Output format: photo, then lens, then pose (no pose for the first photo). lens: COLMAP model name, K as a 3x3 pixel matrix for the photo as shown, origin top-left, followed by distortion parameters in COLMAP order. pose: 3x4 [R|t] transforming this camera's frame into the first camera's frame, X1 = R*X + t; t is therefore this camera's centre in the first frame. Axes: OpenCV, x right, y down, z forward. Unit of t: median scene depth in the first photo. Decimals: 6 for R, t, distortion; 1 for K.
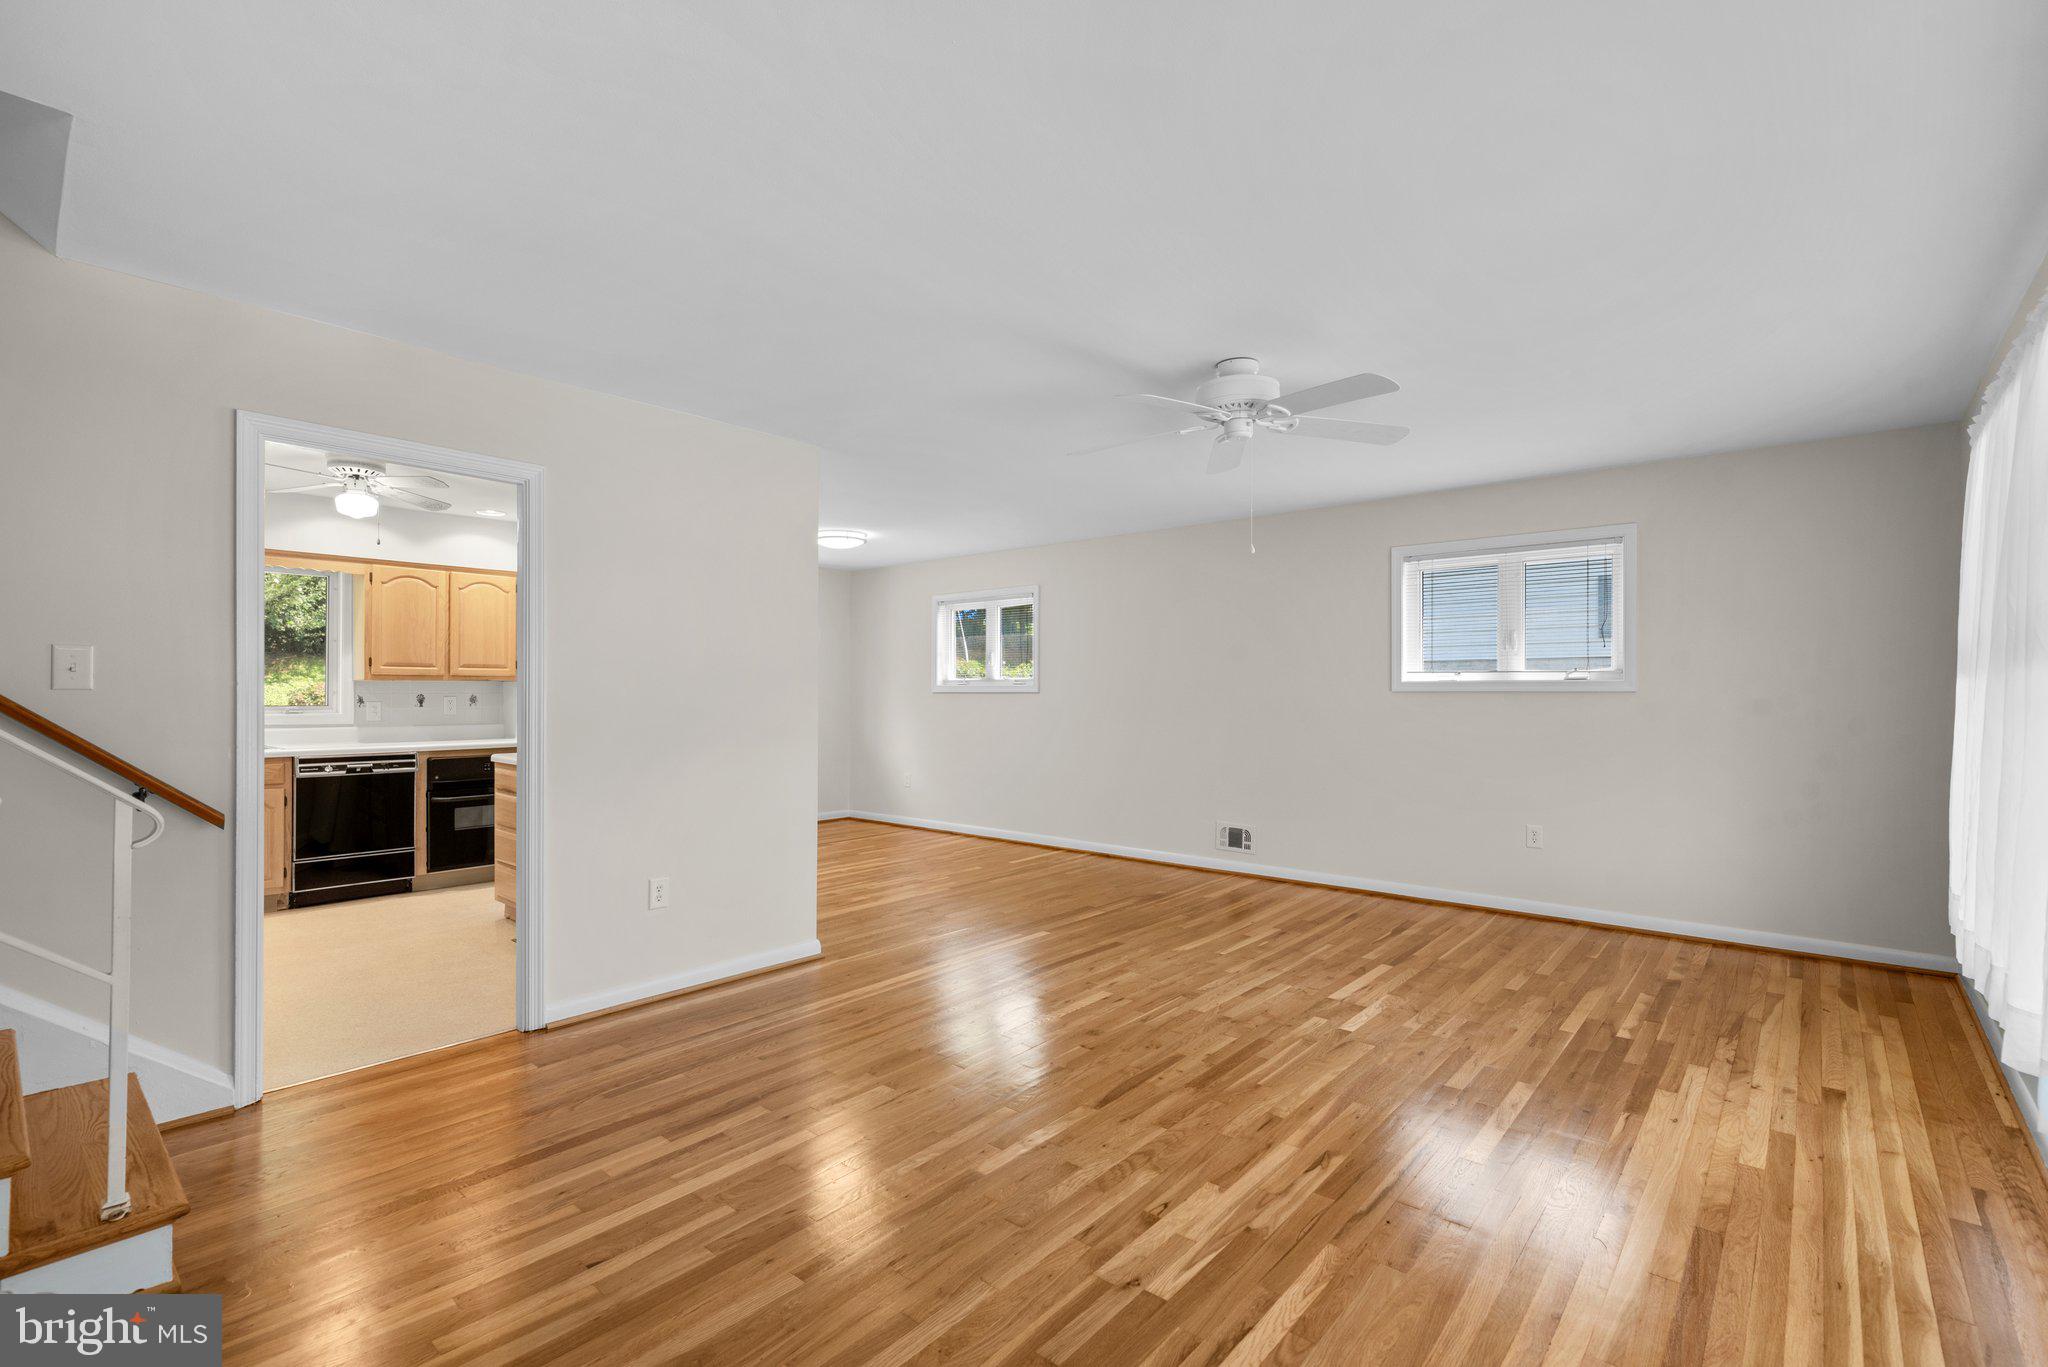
lens RADIAL K [[911.5, 0, 1026.2], [0, 911.5, 690.1], [0, 0, 1]] dist [0.001724, 0.000057]
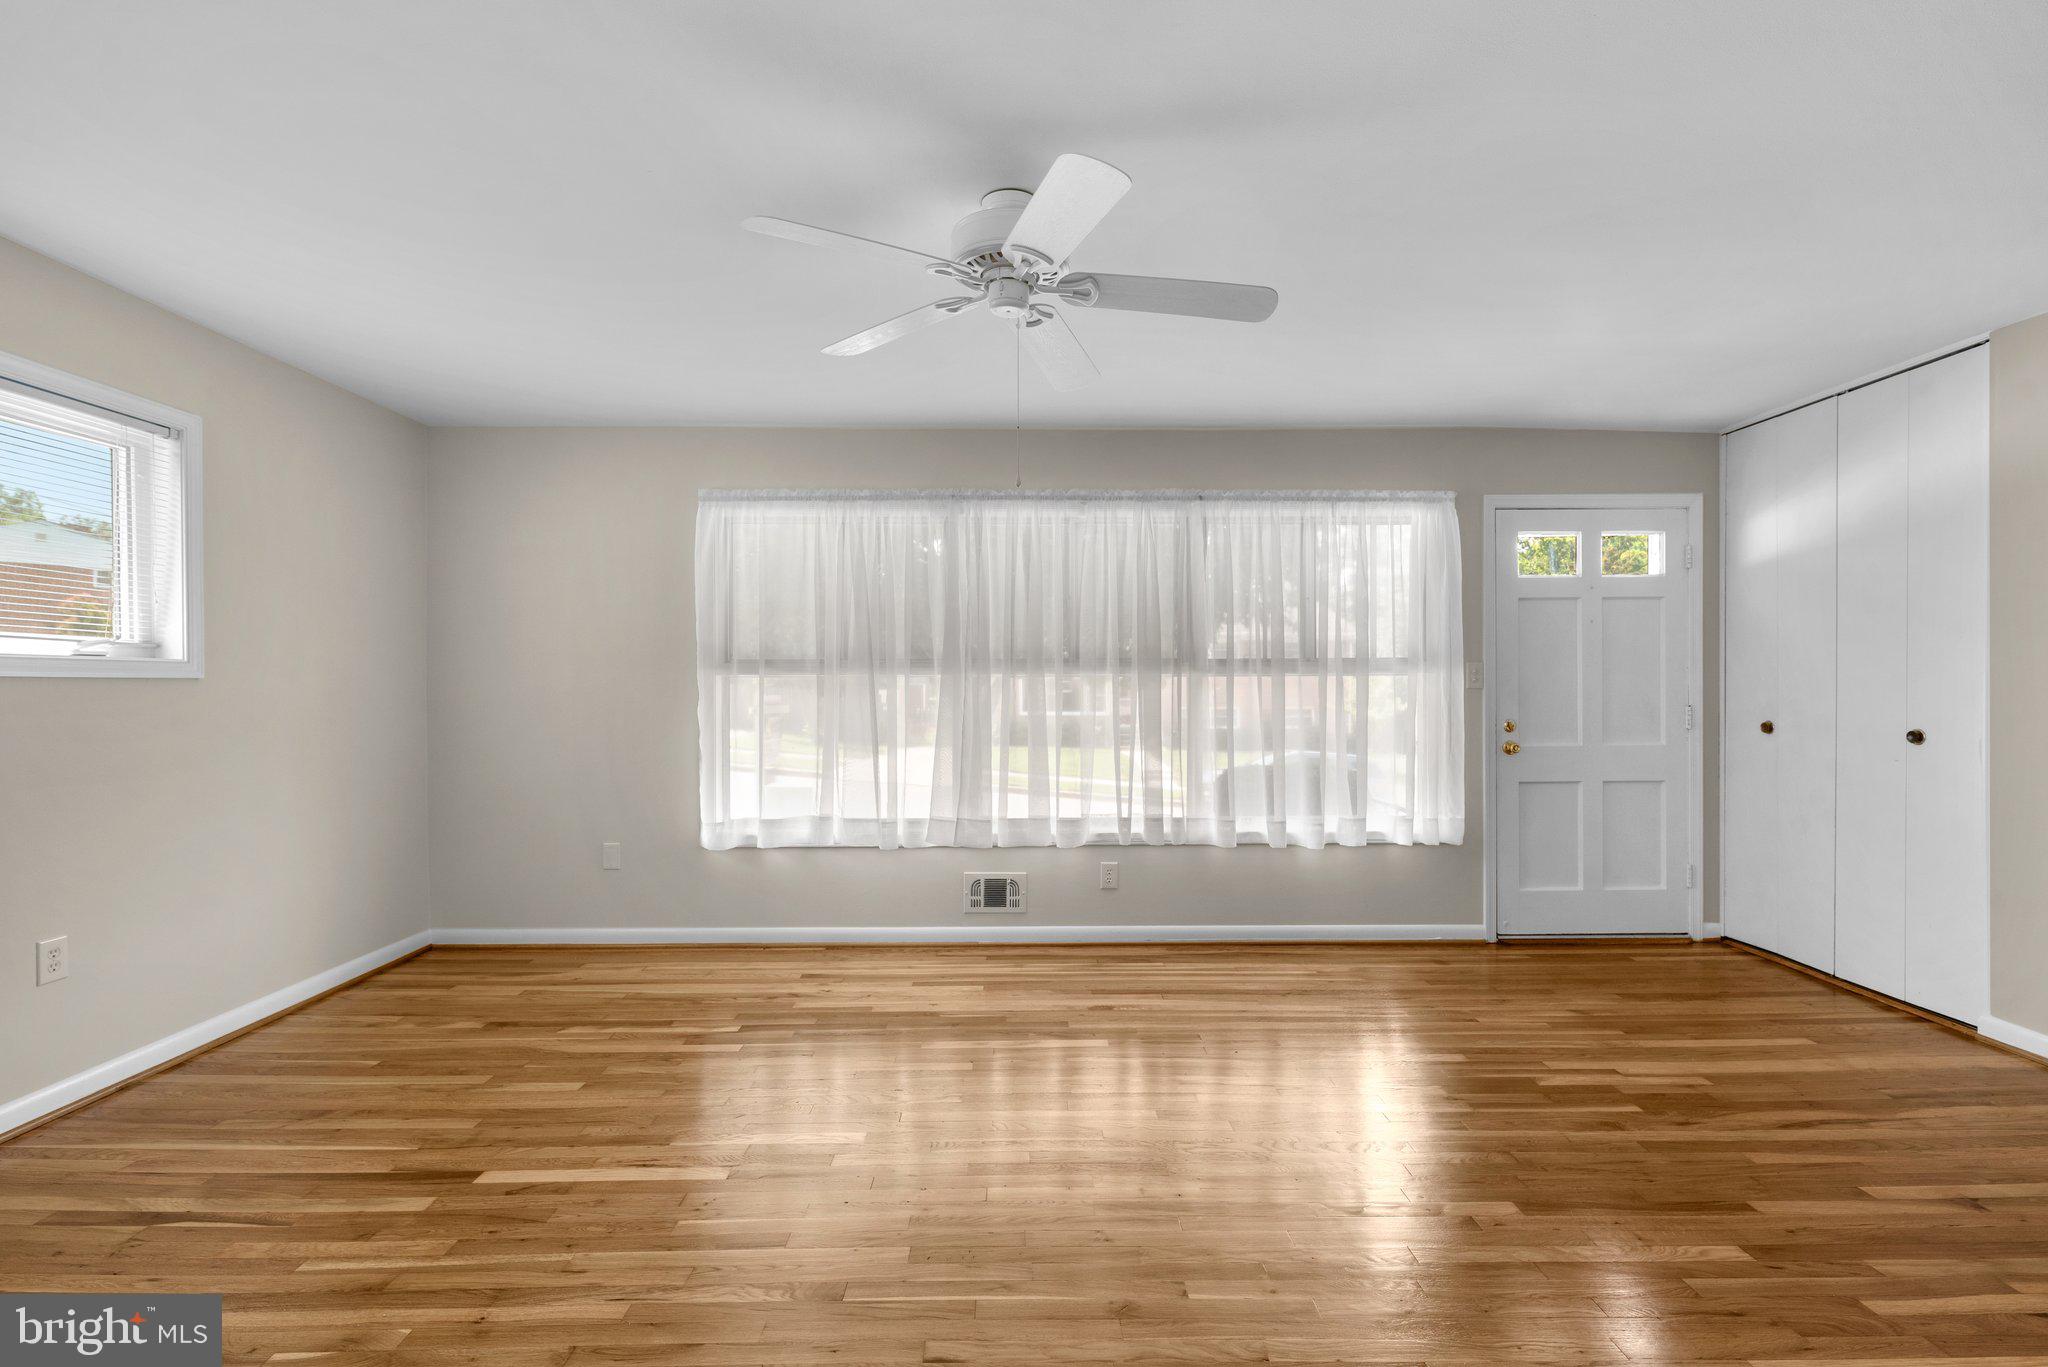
lens RADIAL K [[916.9, 0, 1029.9], [0, 916.9, 685.9], [0, 0, 1]] dist [0.002632, 0.000415]
pose [[-0.663567, -0.001122, 0.748116, -0.219582], [-0.000461, 0.999999, 0.001091, 0.006323], [-0.748117, 0.000379, -0.663567, 1.050591]]
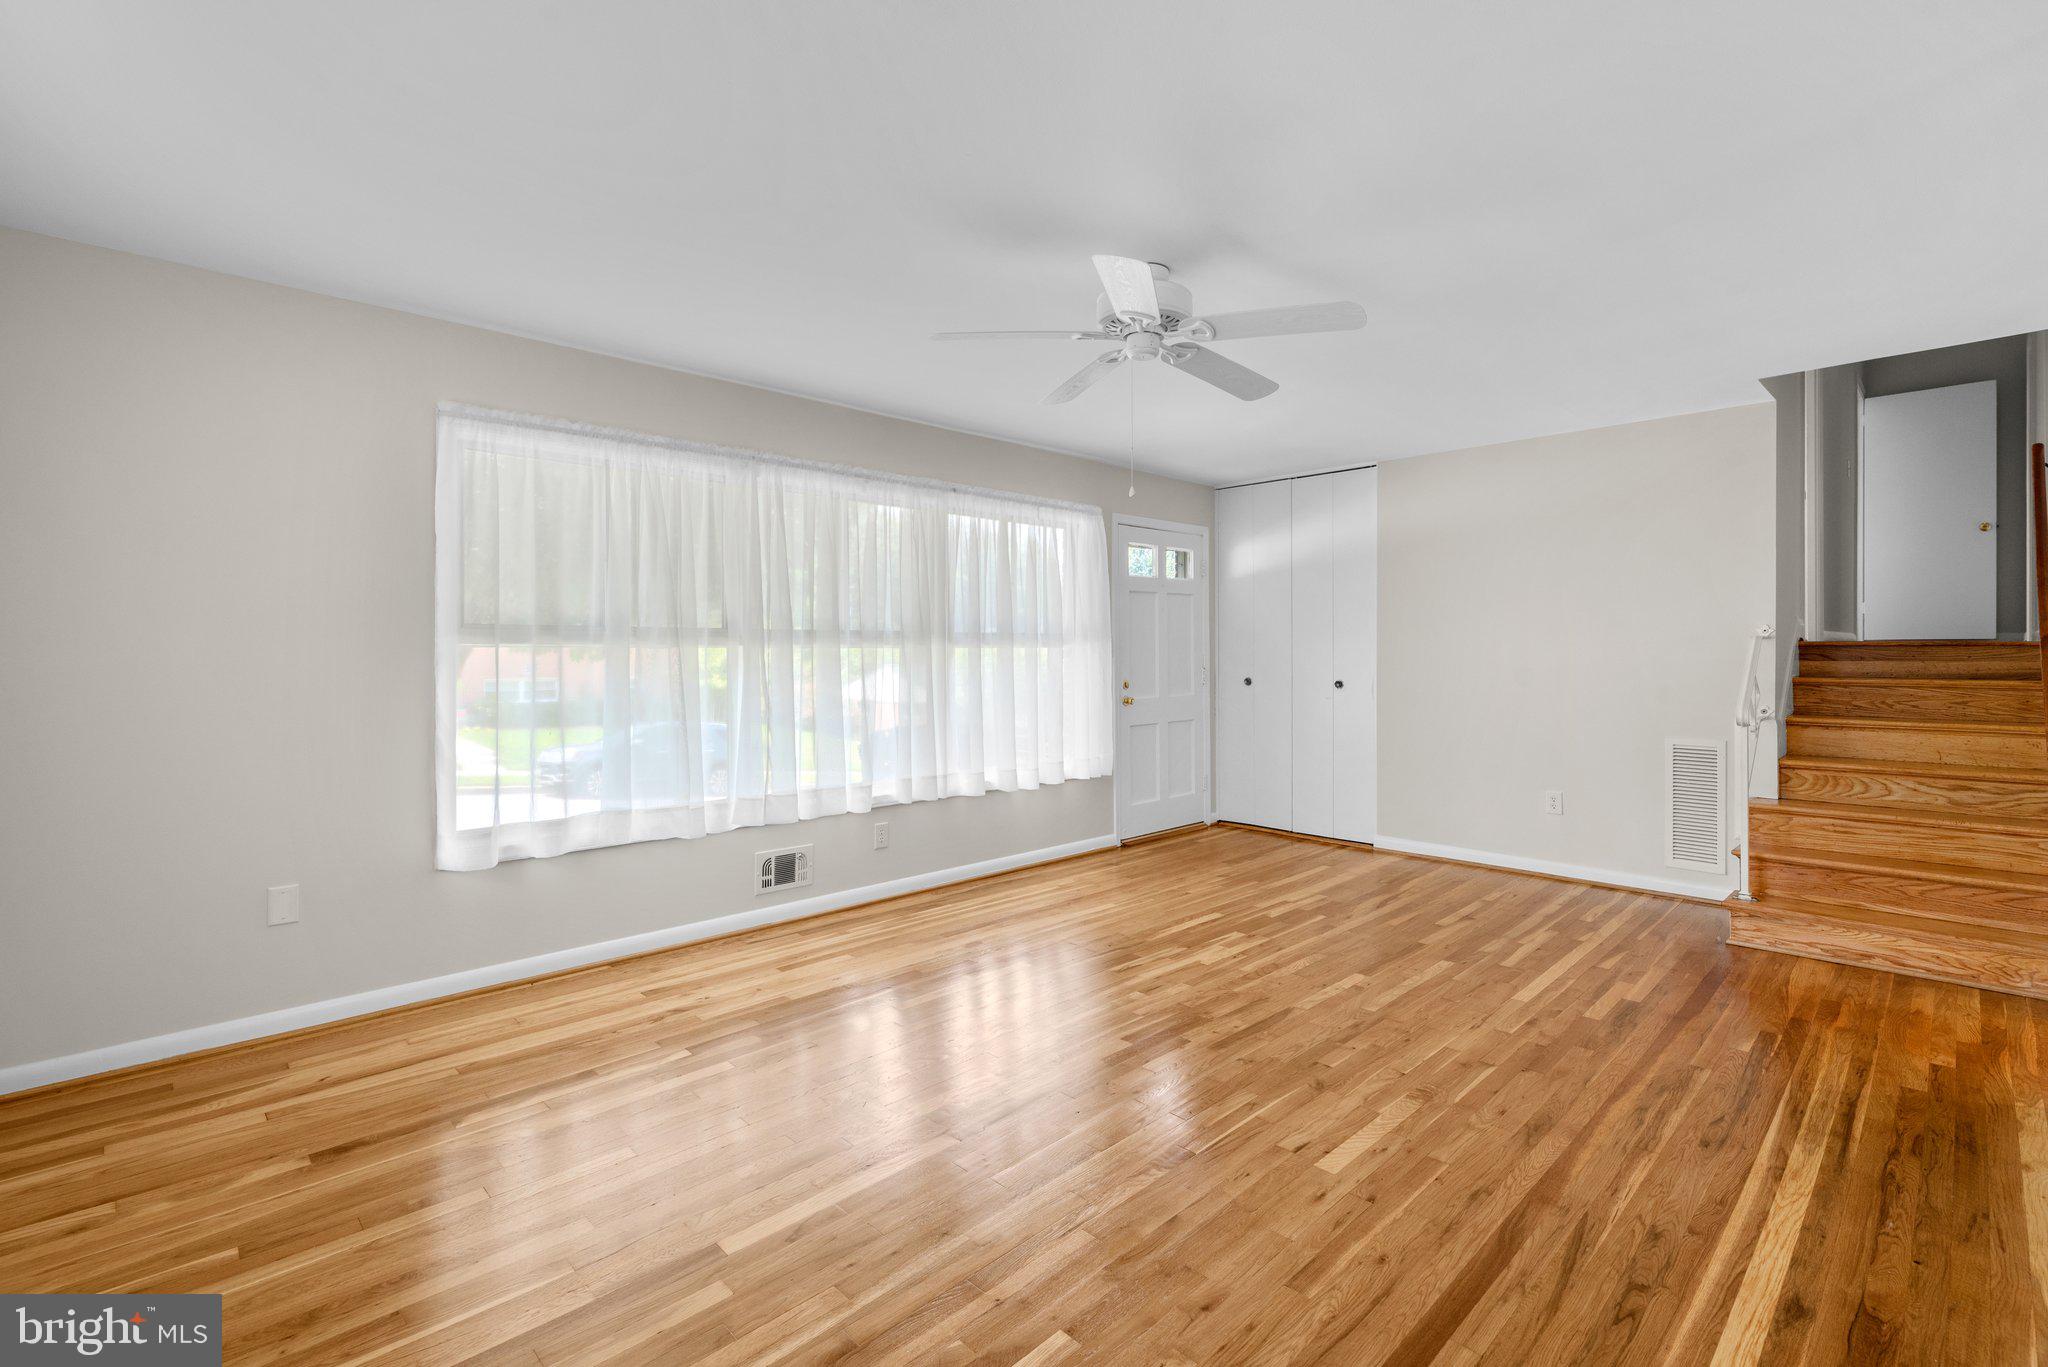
lens RADIAL K [[929.4, 0, 1029.3], [0, 929.4, 647.6], [0, 0, 1]] dist [-0.000408, -0.000456]
pose [[-0.996482, 0.001088, 0.083799, 0.192116], [0.000605, 0.999983, -0.005792, 0.003652], [-0.083804, -0.005721, -0.996466, 1.364084]]
